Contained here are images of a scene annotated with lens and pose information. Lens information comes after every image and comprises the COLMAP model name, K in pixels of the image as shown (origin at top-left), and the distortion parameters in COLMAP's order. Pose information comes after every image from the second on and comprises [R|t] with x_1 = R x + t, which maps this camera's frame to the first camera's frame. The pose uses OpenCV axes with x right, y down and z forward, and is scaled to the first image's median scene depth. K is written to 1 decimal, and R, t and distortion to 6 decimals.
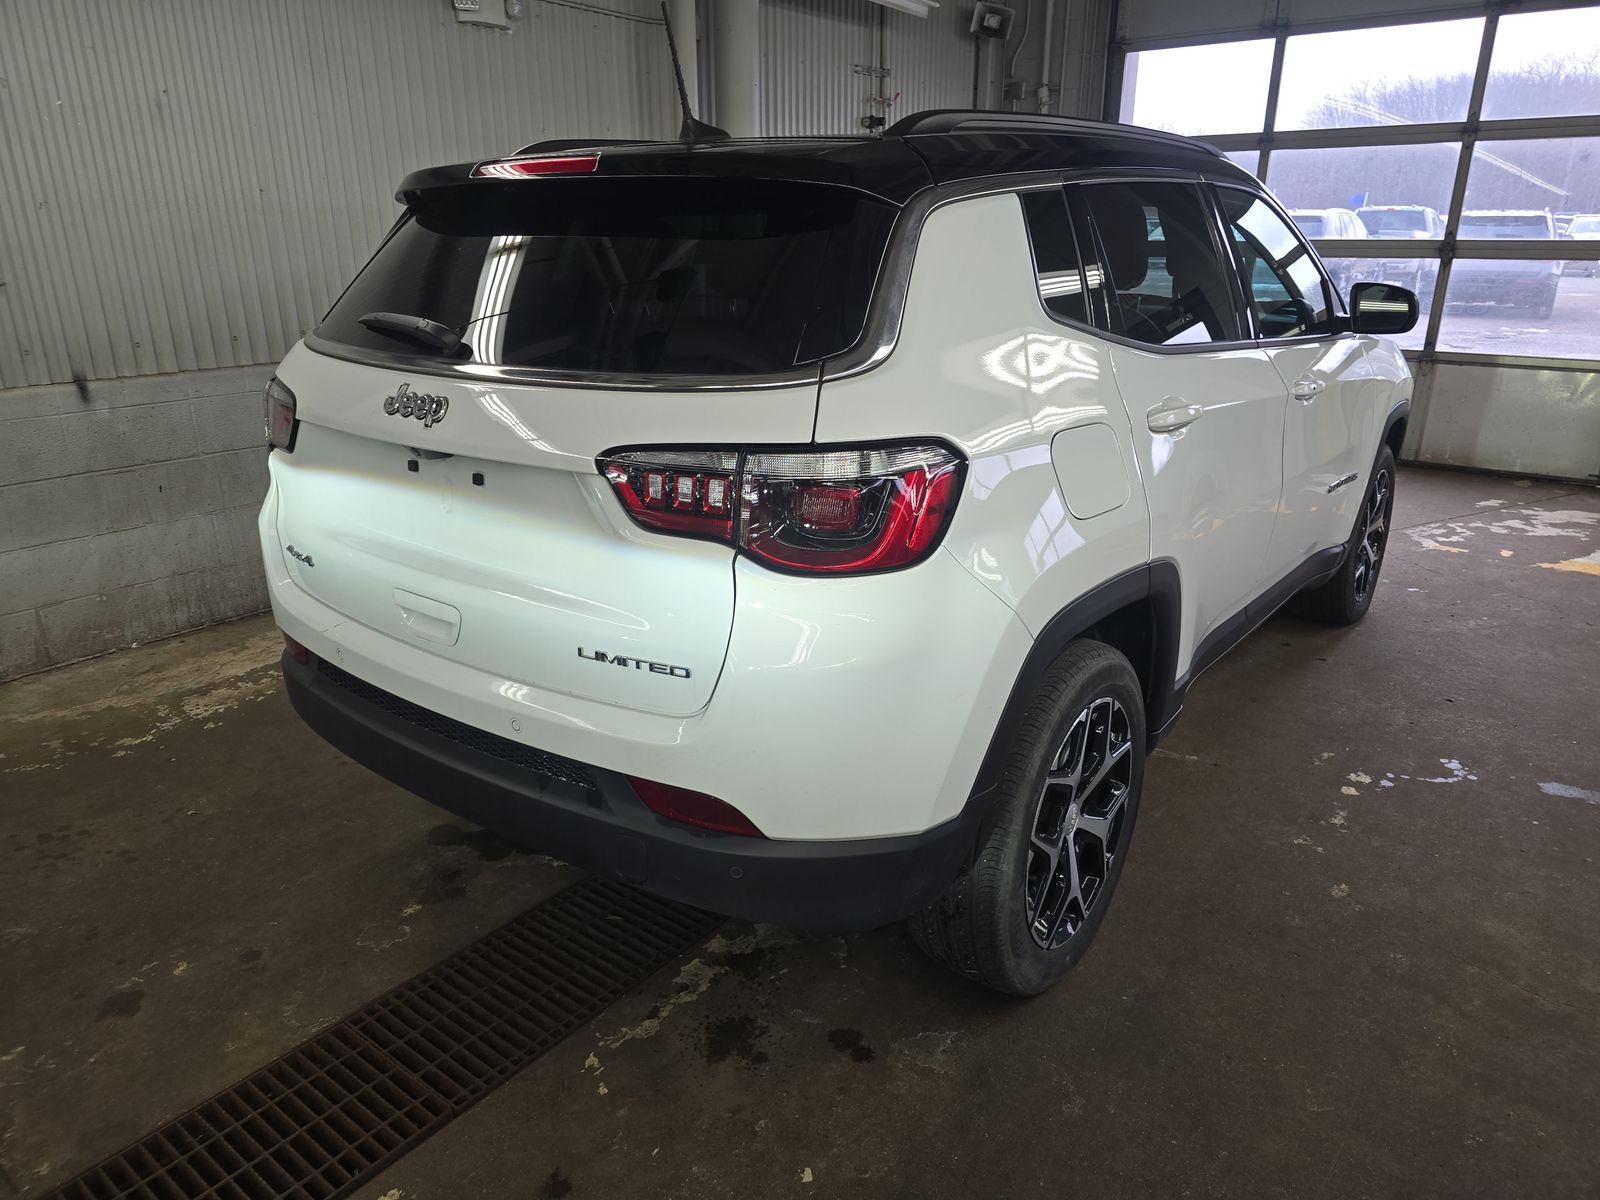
lens RADIAL K [[1072.8, 0, 789.4], [0, 1072.8, 613.4], [0, 0, 1]] dist [0.039347, -0.032922]
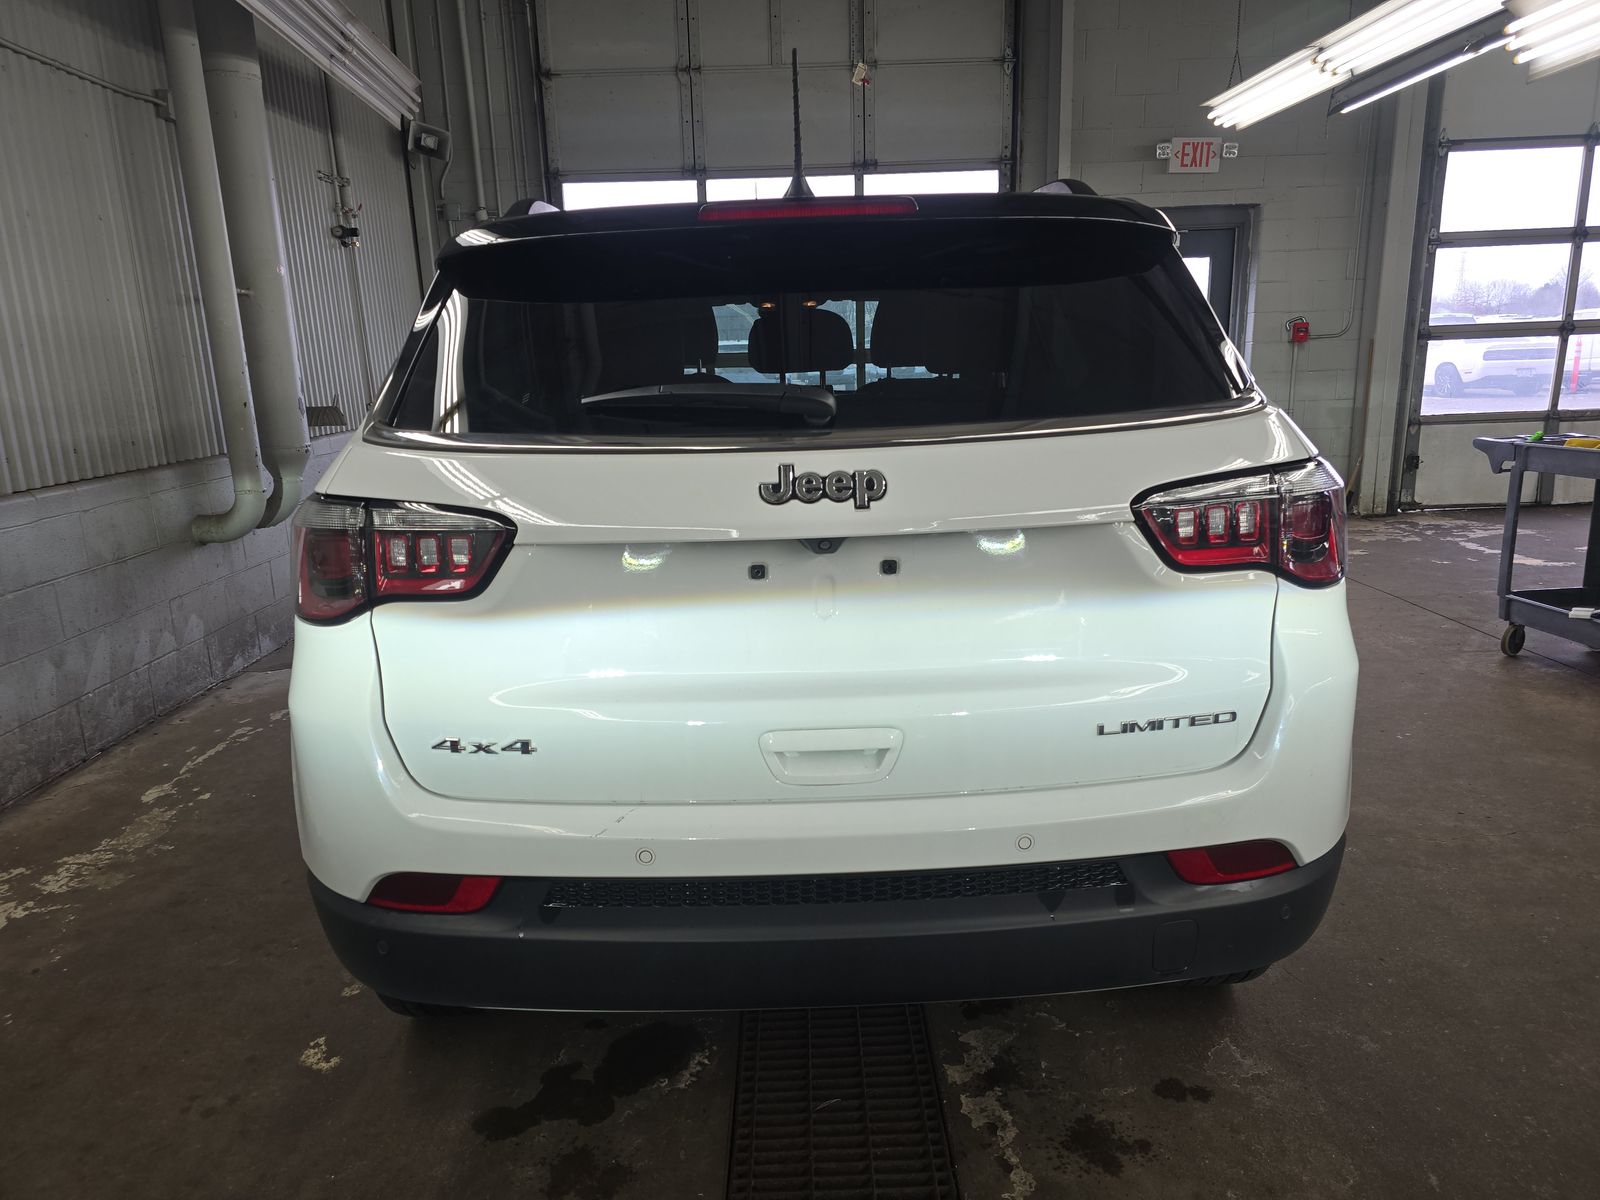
lens RADIAL K [[1072.8, 0, 797.9], [0, 1072.8, 611.7], [0, 0, 1]] dist [0.039347, -0.032922]
pose [[0.779621, -0.167682, 0.603385, -0.741618], [0.237015, 0.970822, -0.036448, -0.069600], [-0.579668, 0.171427, 0.796616, 0.350430]]
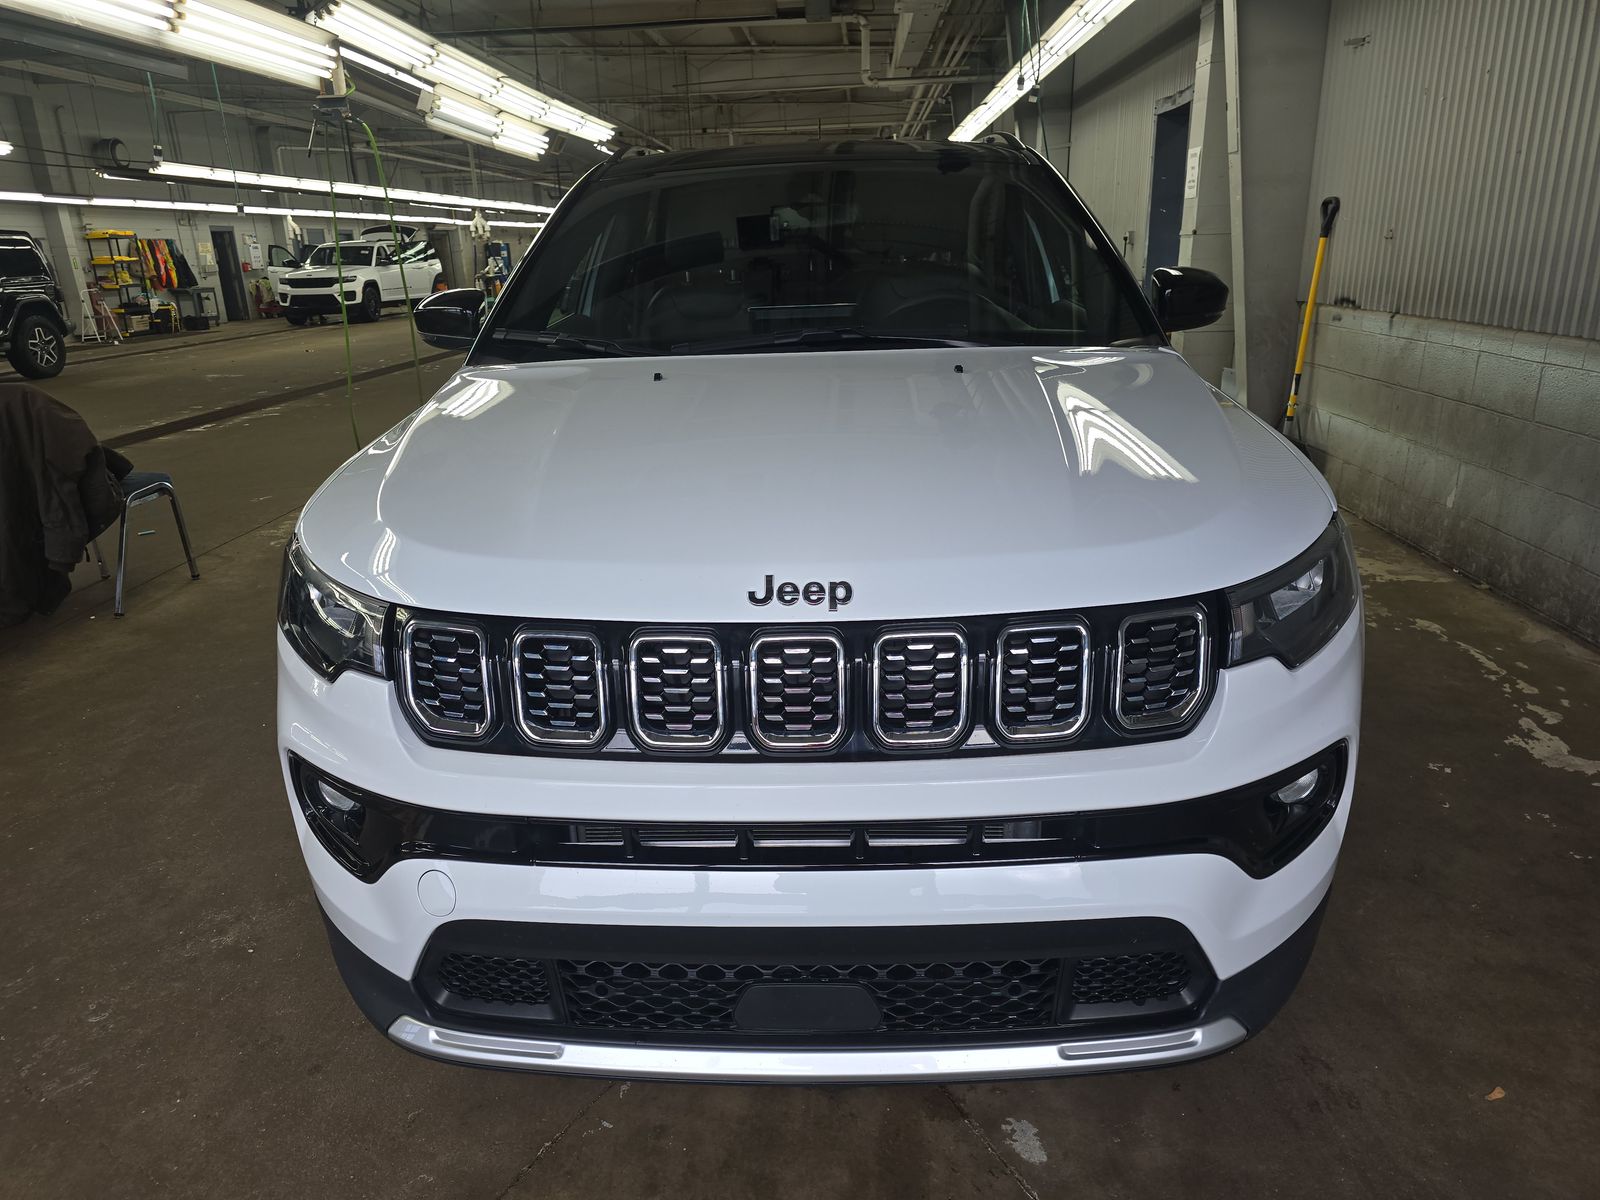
lens RADIAL K [[1072.8, 0, 802.0], [0, 1072.8, 578.2], [0, 0, 1]] dist [0.039347, -0.032922]
pose [[-0.812543, 0.200568, -0.547308, 1.311777], [-0.160006, 0.826124, 0.540293, -0.986286], [0.560510, 0.526584, -0.639170, 2.905675]]
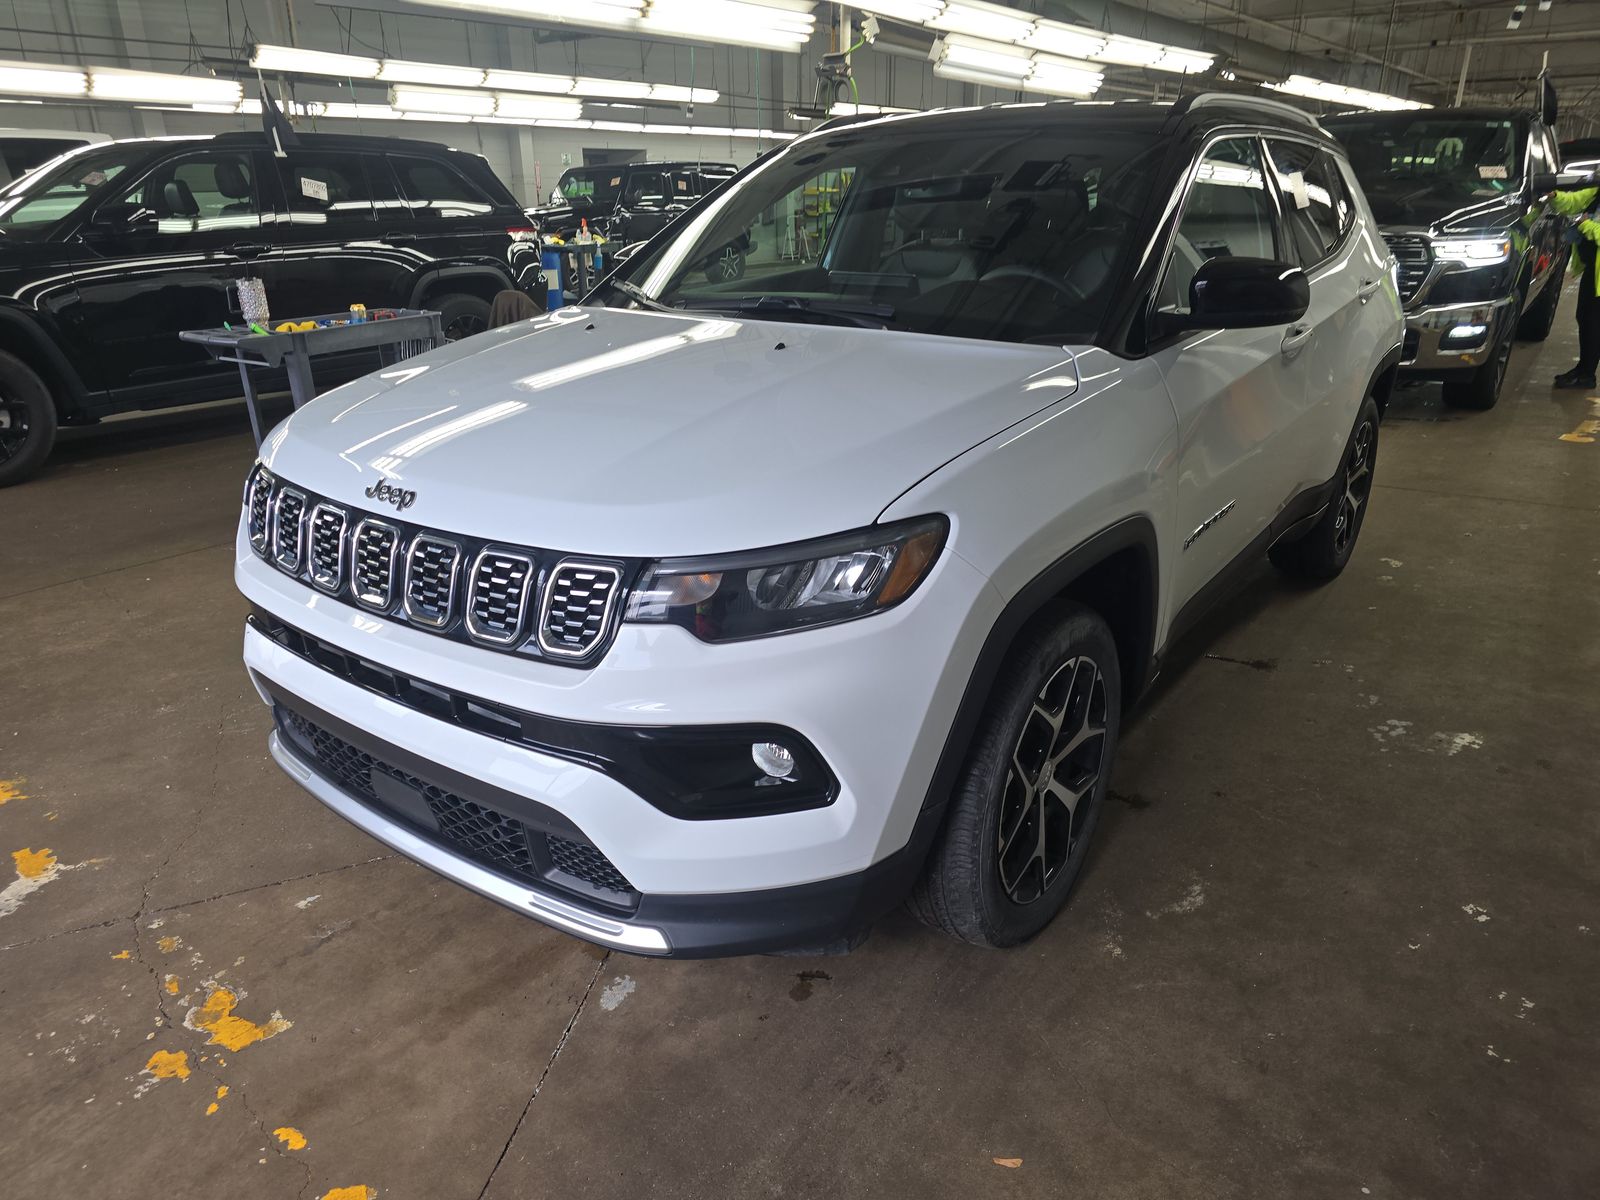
lens RADIAL K [[1072.8, 0, 789.8], [0, 1072.8, 598.5], [0, 0, 1]] dist [0.039347, -0.032922]
pose [[-0.999829, 0.018246, 0.003162, 0.642547], [0.016018, 0.766424, 0.642135, -1.124251], [0.009293, 0.642075, -0.766585, 3.226577]]
